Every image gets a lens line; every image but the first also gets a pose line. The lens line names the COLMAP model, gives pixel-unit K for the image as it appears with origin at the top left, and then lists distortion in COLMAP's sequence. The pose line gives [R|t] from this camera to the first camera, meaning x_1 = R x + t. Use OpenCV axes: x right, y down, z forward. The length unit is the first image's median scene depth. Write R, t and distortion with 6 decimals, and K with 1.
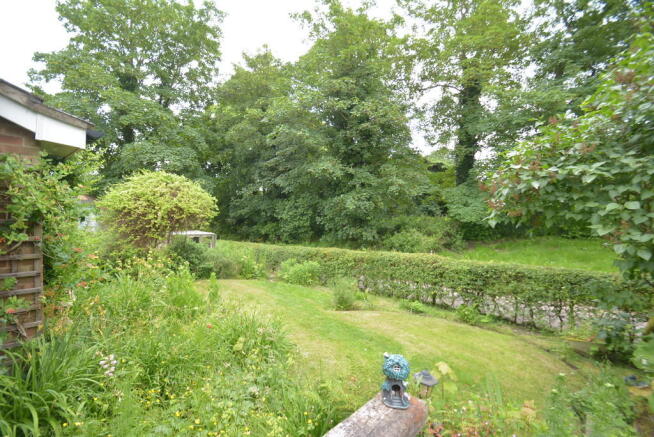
lens RADIAL K [[292.8, 0, 318.3], [0, 292.8, 227.5], [0, 0, 1]] dist [-0.002744, -0.000852]
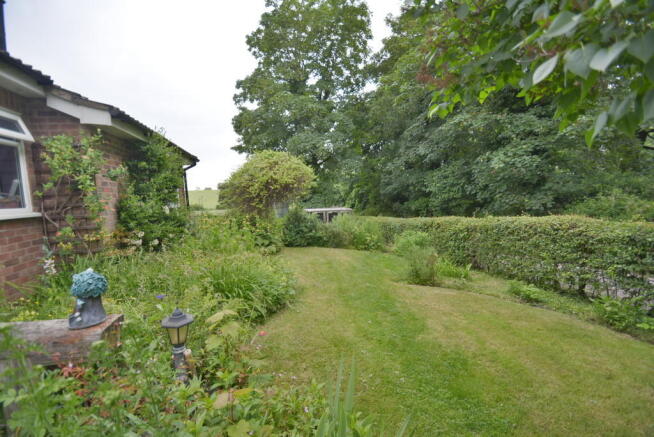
lens RADIAL K [[292.8, 0, 318.3], [0, 292.8, 227.5], [0, 0, 1]] dist [-0.002744, -0.000852]
pose [[0.814737, -0.000542, -0.579830, 0.133034], [0.033666, 0.998357, 0.046372, 0.029888], [0.578852, -0.057302, 0.813417, 0.071604]]
